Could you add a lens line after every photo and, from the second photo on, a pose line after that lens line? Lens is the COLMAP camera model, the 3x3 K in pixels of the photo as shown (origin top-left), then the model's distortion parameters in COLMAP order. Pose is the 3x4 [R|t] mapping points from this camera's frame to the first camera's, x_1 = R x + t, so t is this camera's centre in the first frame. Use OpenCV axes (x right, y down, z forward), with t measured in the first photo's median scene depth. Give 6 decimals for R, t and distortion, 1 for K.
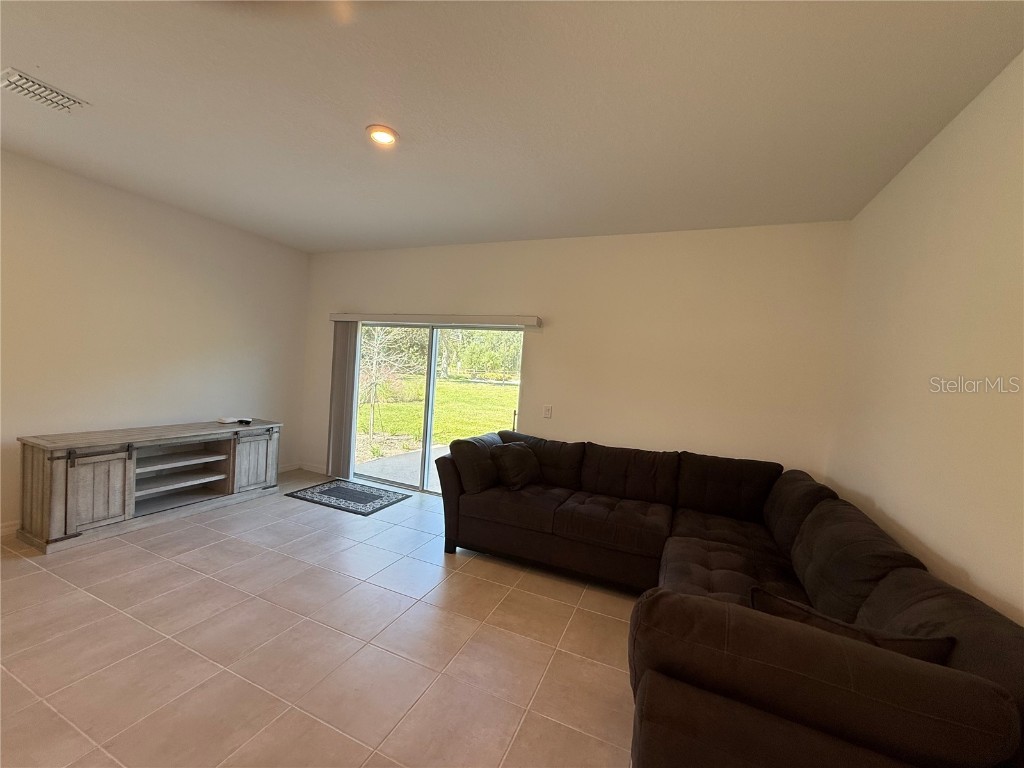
lens RADIAL K [[410.3, 0, 509.5], [0, 410.3, 384.8], [0, 0, 1]] dist [-0.002663, -0.000326]
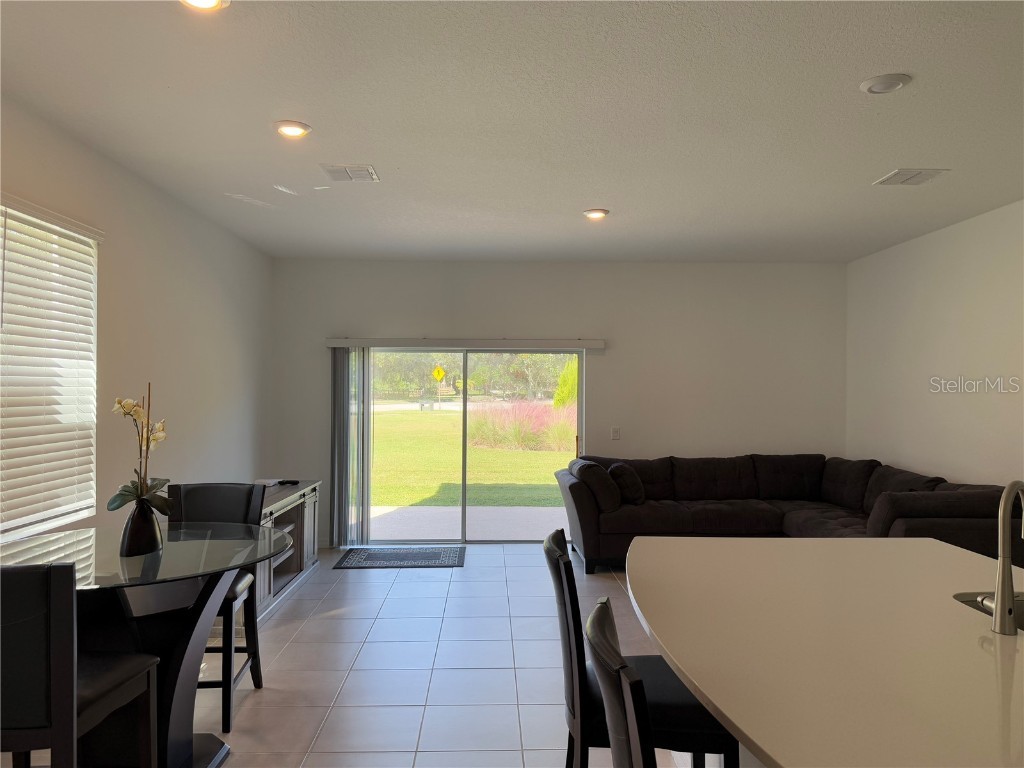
lens RADIAL K [[725.7, 0, 512.0], [0, 725.7, 384.0], [0, 0, 1]] dist [0.083261, -0.103098]
pose [[0.905174, -0.065434, 0.419974, -0.871980], [0.077938, 0.996878, -0.012663, -0.052140], [-0.417834, 0.044194, 0.907448, -0.509953]]
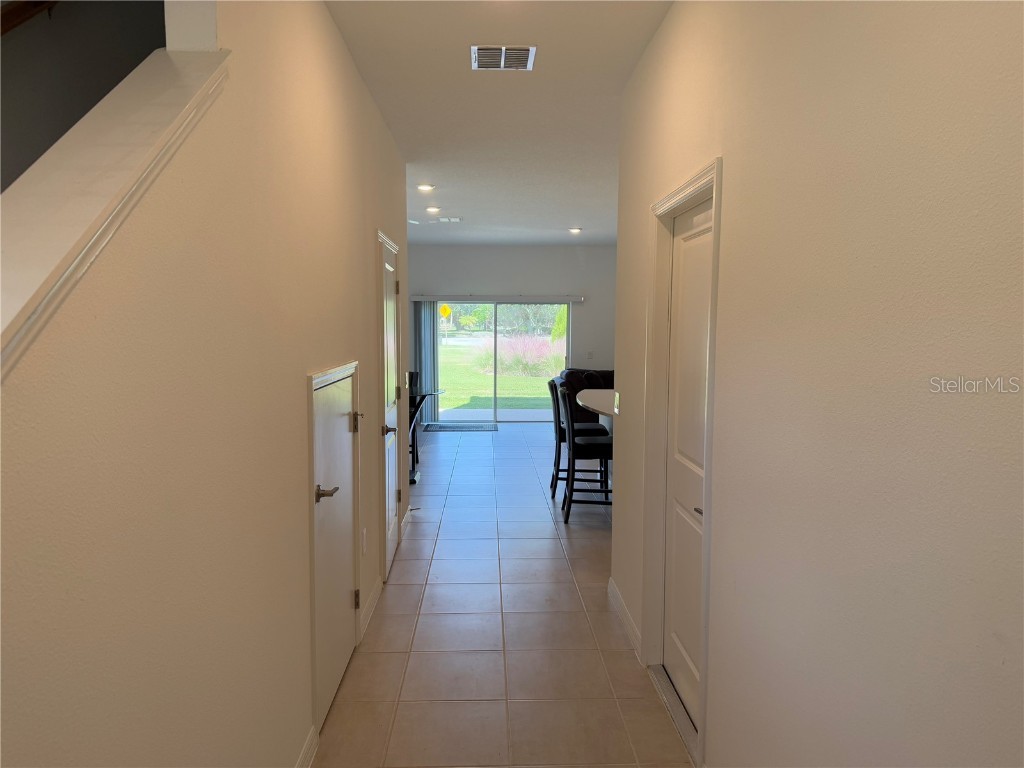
lens RADIAL K [[727.9, 0, 513.3], [0, 727.9, 387.6], [0, 0, 1]] dist [0.101352, -0.156154]
pose [[0.903106, -0.105430, 0.416273, -1.380768], [0.079048, 0.993642, 0.080166, -0.059290], [-0.422079, -0.039493, 0.905699, -1.468445]]
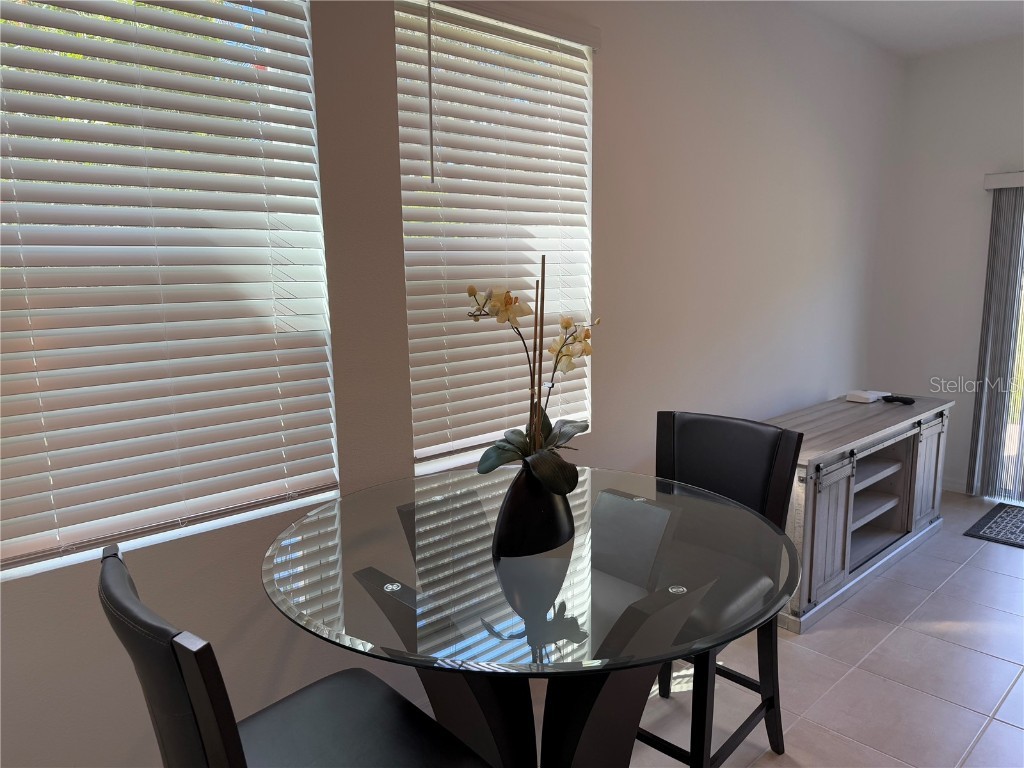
lens RADIAL K [[727.9, 0, 513.3], [0, 727.9, 387.6], [0, 0, 1]] dist [0.101352, -0.156154]
pose [[0.915979, -0.017084, -0.400863, -0.748293], [0.064524, 0.992361, 0.105146, -0.062573], [0.396005, -0.122177, 0.910084, -0.084447]]
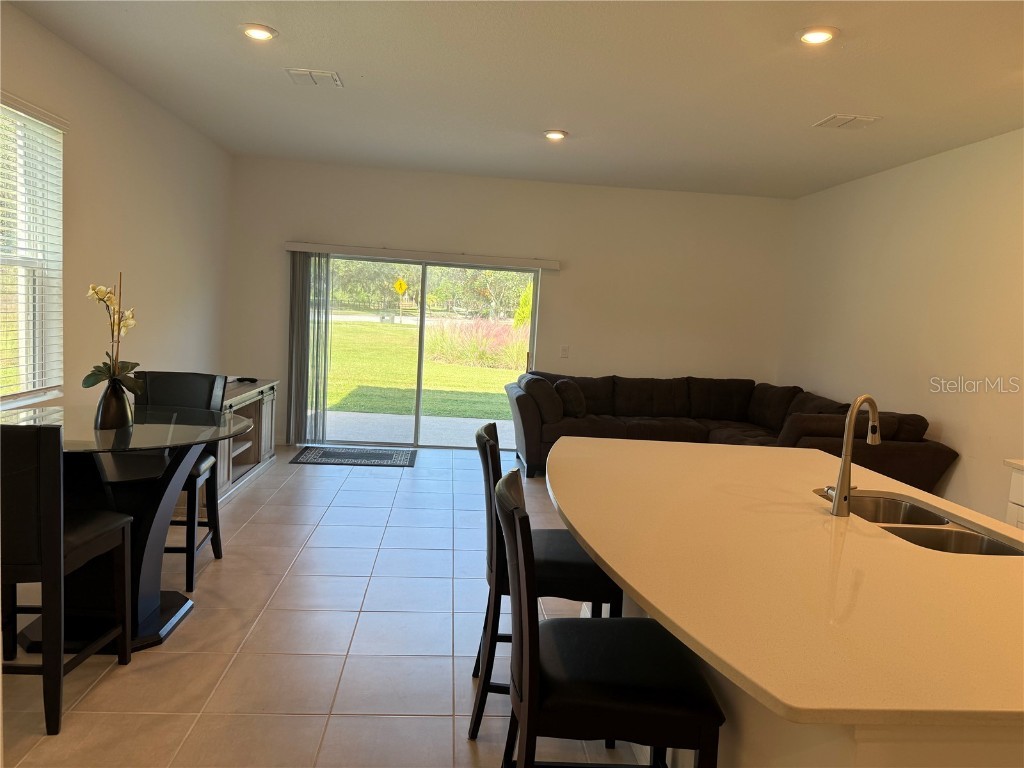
lens RADIAL K [[727.9, 0, 513.3], [0, 727.9, 387.6], [0, 0, 1]] dist [0.101352, -0.156154]
pose [[0.884881, -0.068160, 0.460803, -0.891820], [0.021860, 0.994223, 0.105083, -0.042122], [-0.465304, -0.082913, 0.881259, -0.598129]]
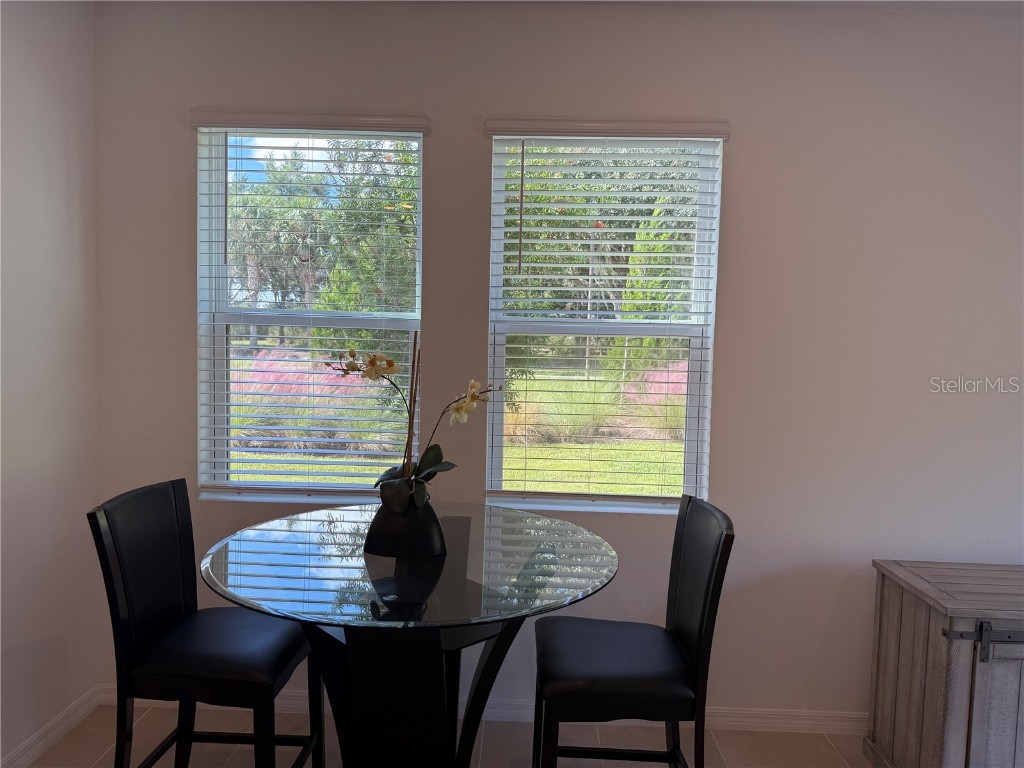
lens RADIAL K [[707.6, 0, 512.0], [0, 707.6, 384.0], [0, 0, 1]] dist [-0.020849, -0.000509]
pose [[0.362324, -0.008839, -0.932010, -0.400512], [-0.036962, 0.999032, -0.023843, -0.040077], [0.931319, 0.043088, 0.361647, 0.182390]]
